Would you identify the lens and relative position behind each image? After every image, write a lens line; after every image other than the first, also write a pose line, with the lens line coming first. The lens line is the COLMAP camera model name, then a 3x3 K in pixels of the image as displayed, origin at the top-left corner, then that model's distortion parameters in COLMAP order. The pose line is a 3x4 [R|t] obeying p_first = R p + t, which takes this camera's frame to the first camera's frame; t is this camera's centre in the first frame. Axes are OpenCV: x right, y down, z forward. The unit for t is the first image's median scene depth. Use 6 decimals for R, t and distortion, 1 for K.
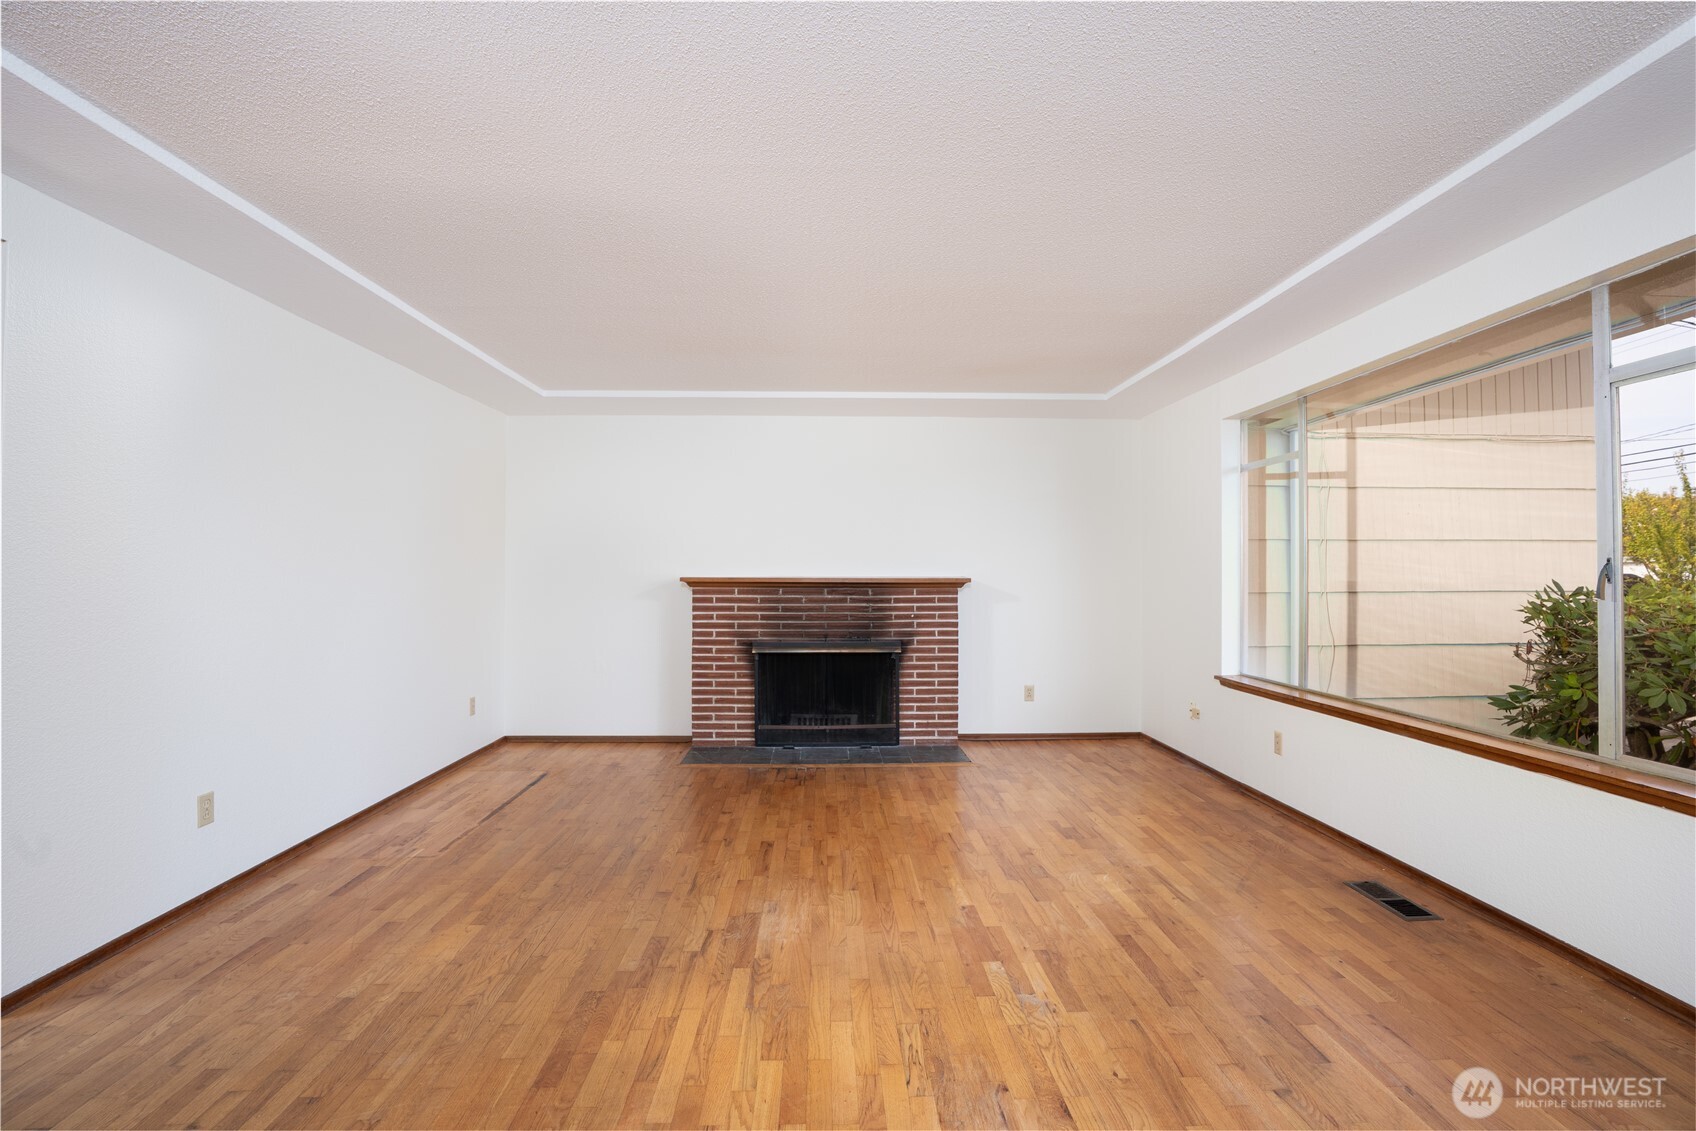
lens RADIAL K [[782.2, 0, 851.9], [0, 782.2, 555.1], [0, 0, 1]] dist [-0.072318, 0.028836]
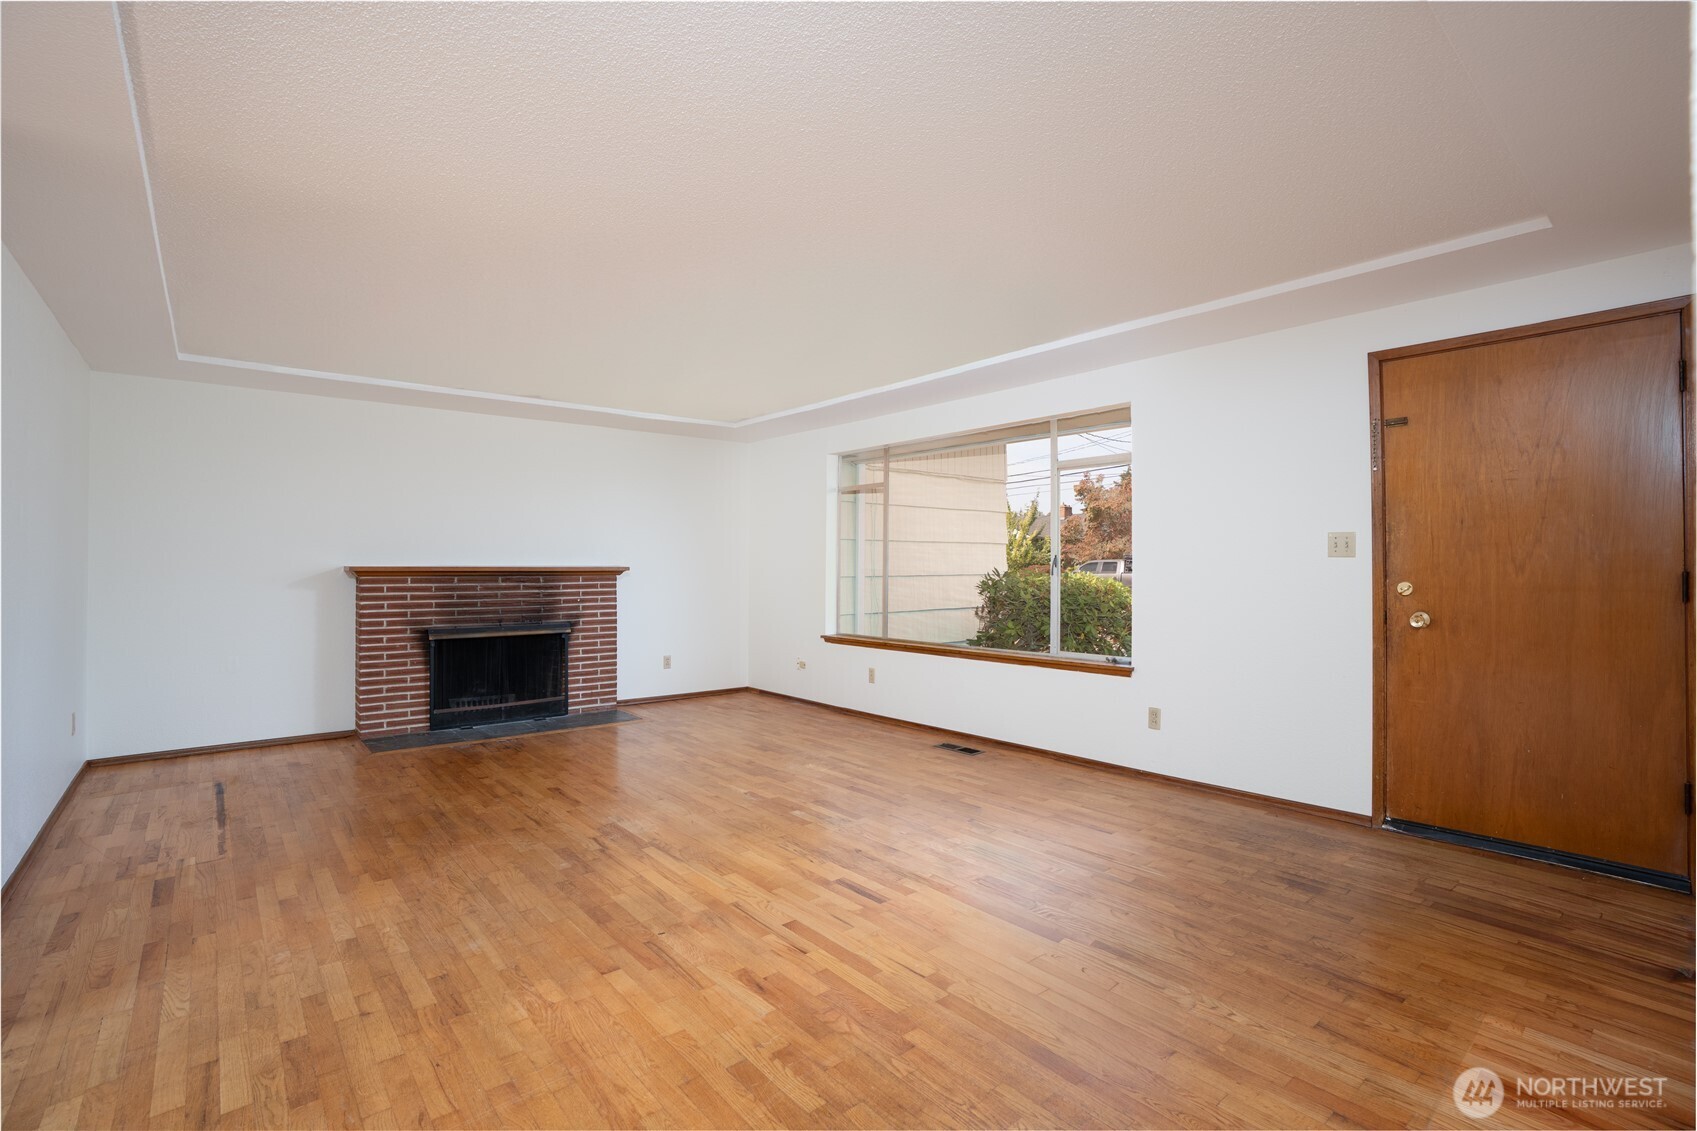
lens RADIAL K [[782.6, 0, 852.4], [0, 782.6, 555.1], [0, 0, 1]] dist [-0.072318, 0.028836]
pose [[0.785270, 0.007085, 0.619114, -0.315613], [-0.013858, 0.999885, 0.006135, -0.000441], [-0.618999, -0.013397, 0.785278, -0.137293]]
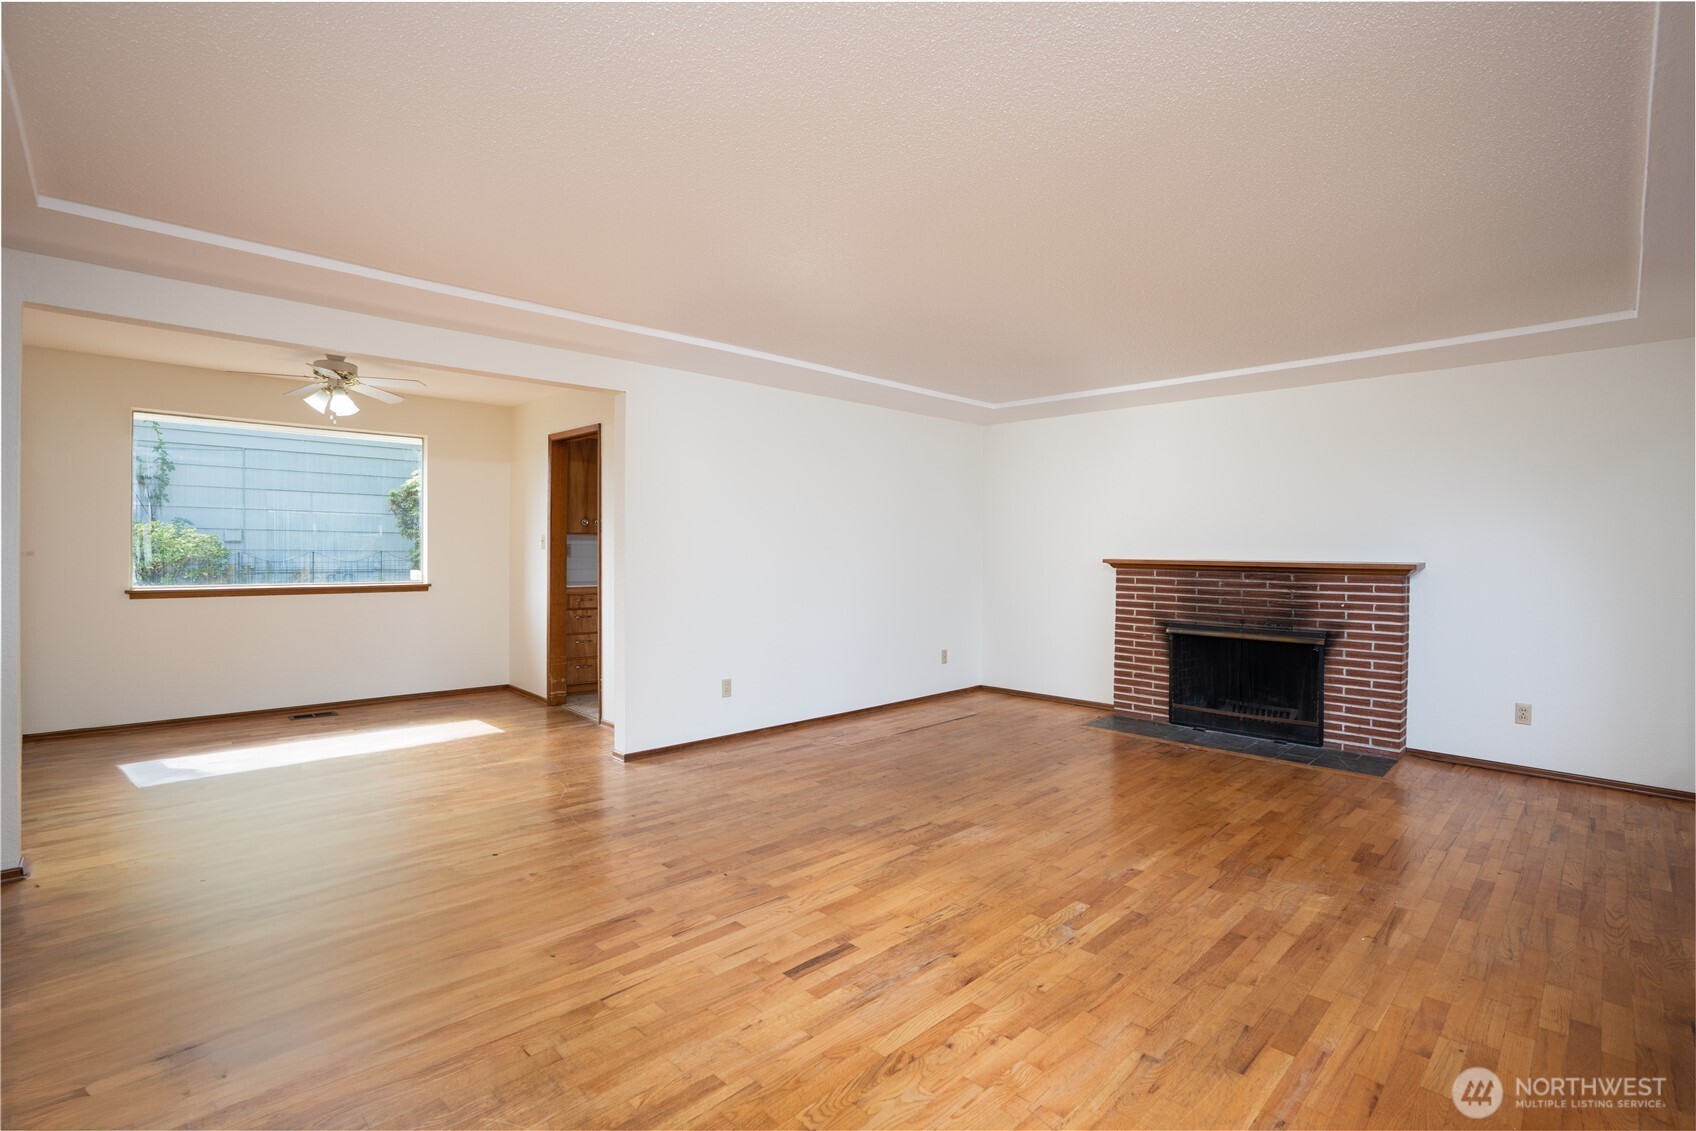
lens RADIAL K [[782.2, 0, 851.9], [0, 782.2, 555.1], [0, 0, 1]] dist [-0.072318, 0.028836]
pose [[0.673087, 0.009255, -0.739506, 0.349511], [0.008640, 0.999755, 0.020376, -0.002421], [0.739513, -0.020104, 0.672842, 0.001654]]
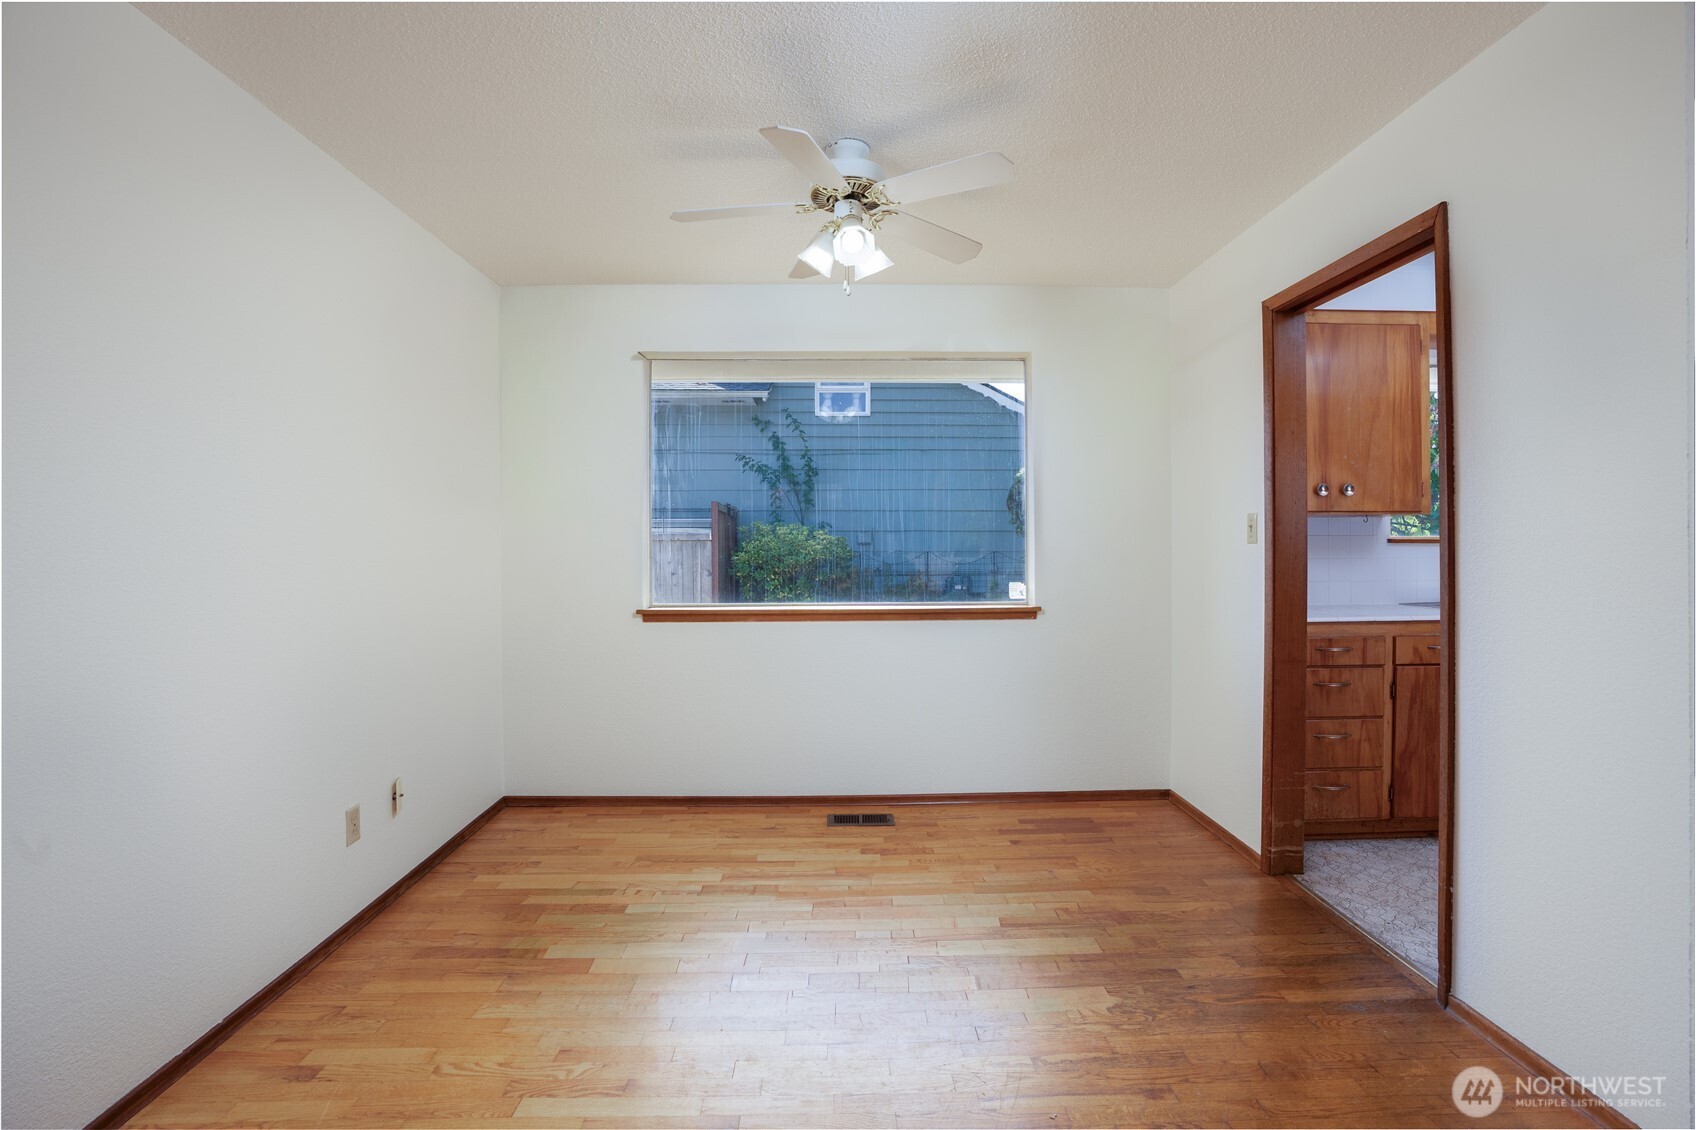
lens RADIAL K [[782.2, 0, 851.9], [0, 782.2, 554.6], [0, 0, 1]] dist [-0.072318, 0.028836]
pose [[-0.013207, 0.007328, -0.999886, -0.254699], [0.027478, 0.999598, 0.006963, 0.004067], [0.999535, -0.027383, -0.013403, 0.155790]]
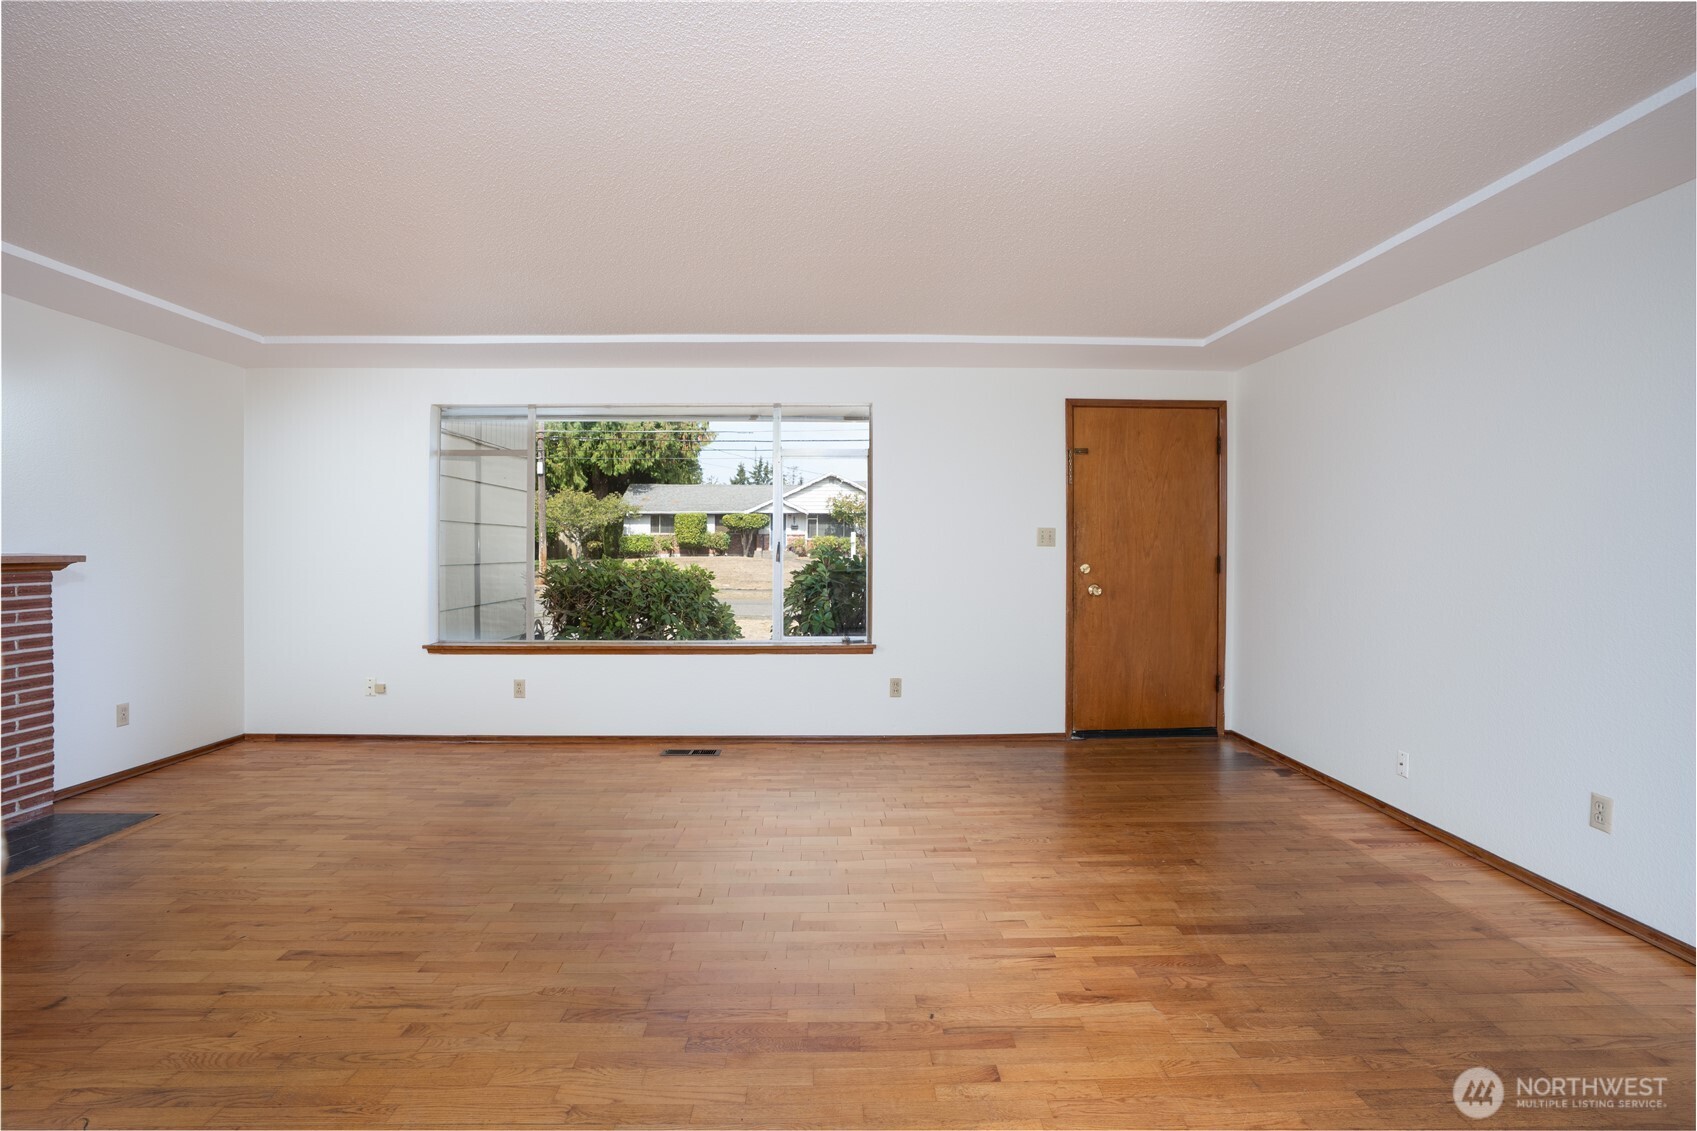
lens RADIAL K [[782.6, 0, 852.4], [0, 782.6, 555.1], [0, 0, 1]] dist [-0.072318, 0.028836]
pose [[0.008508, -0.006006, 0.999946, -0.486196], [-0.023880, 0.999696, 0.006208, 0.009666], [-0.999679, -0.023932, 0.008362, 0.341118]]
